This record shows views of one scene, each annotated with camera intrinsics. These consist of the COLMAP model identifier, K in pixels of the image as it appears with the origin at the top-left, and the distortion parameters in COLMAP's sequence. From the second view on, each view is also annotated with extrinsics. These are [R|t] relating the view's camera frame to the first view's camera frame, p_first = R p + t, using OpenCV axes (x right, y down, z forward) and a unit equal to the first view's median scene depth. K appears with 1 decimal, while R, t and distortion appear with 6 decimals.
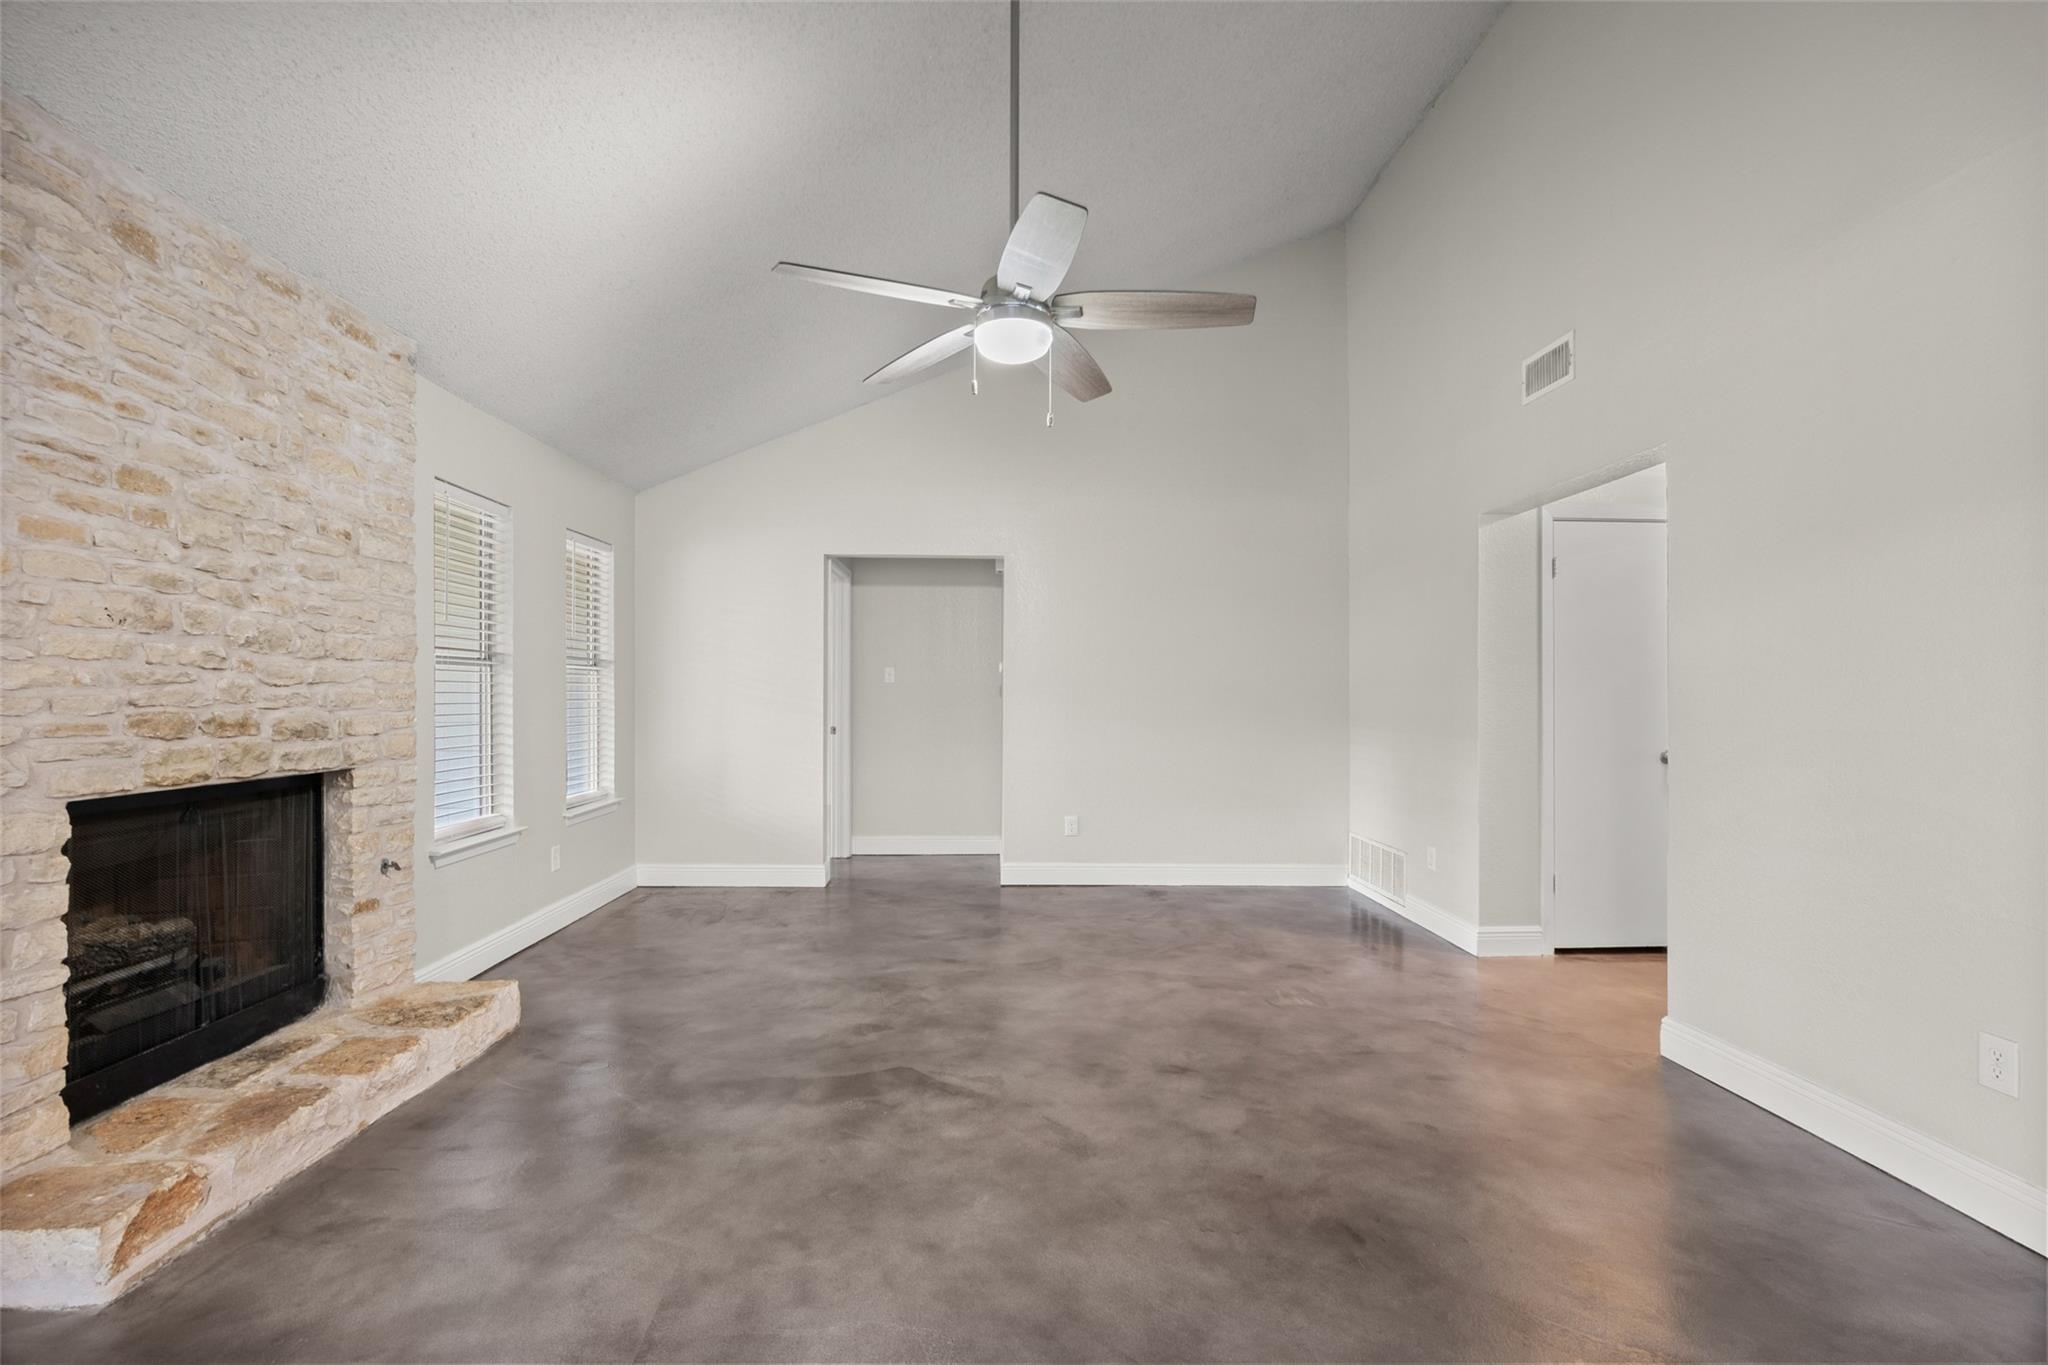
lens RADIAL K [[899.7, 0, 1016.1], [0, 899.7, 685.2], [0, 0, 1]] dist [-0.007128, -0.000211]
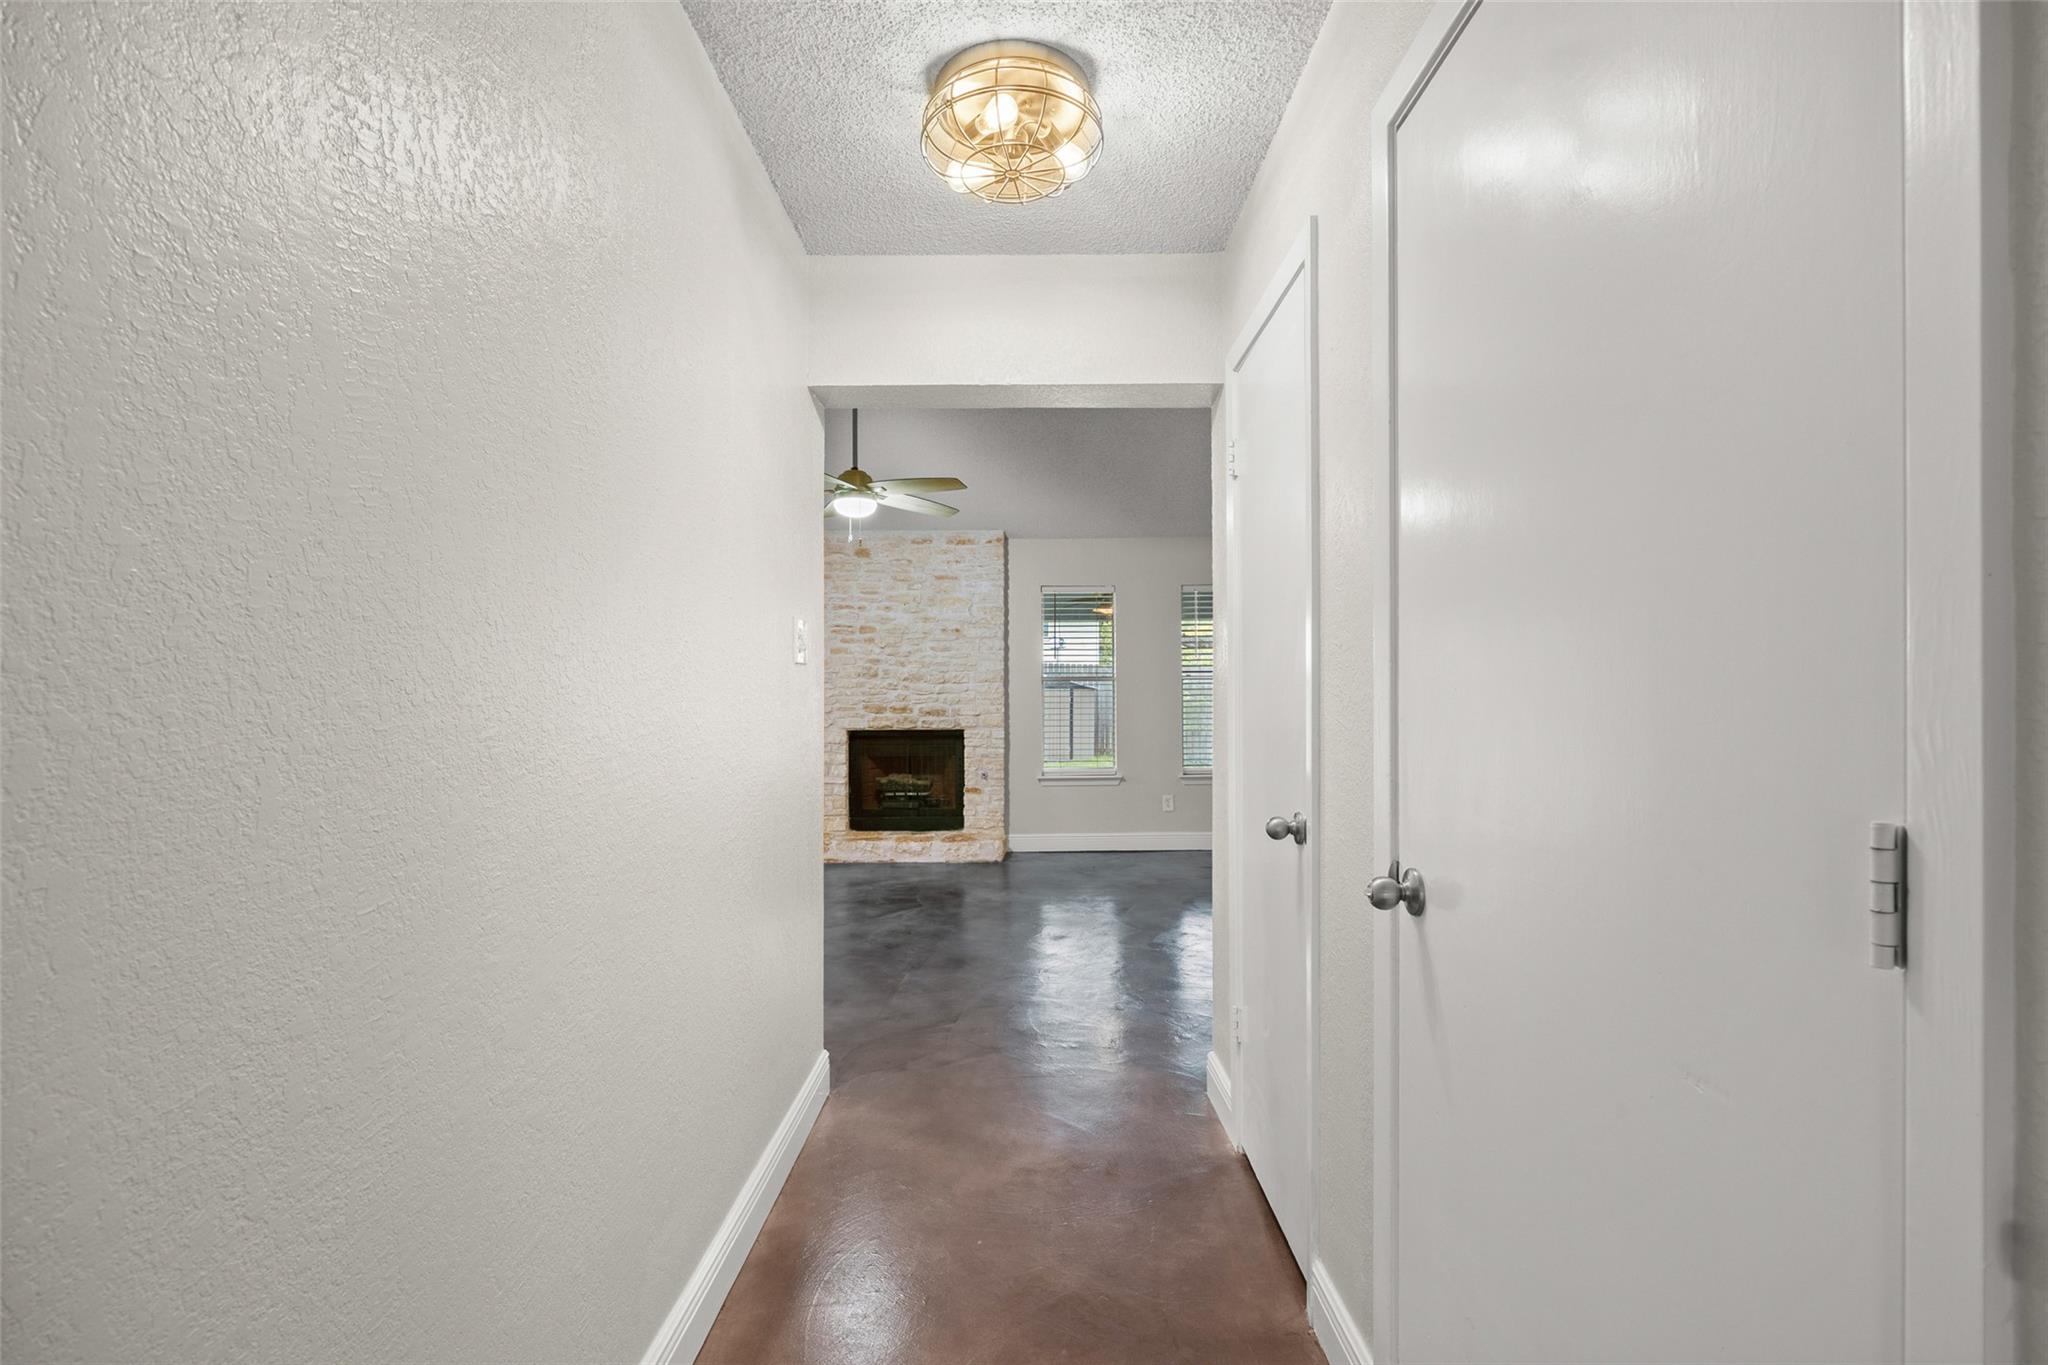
lens RADIAL K [[899.7, 0, 1010.9], [0, 899.7, 701.7], [0, 0, 1]] dist [-0.007128, -0.000211]
pose [[-0.043132, -0.005678, -0.999053, 1.842012], [0.015718, 0.999856, -0.006361, 0.043596], [0.998946, -0.015977, -0.043037, 1.416174]]
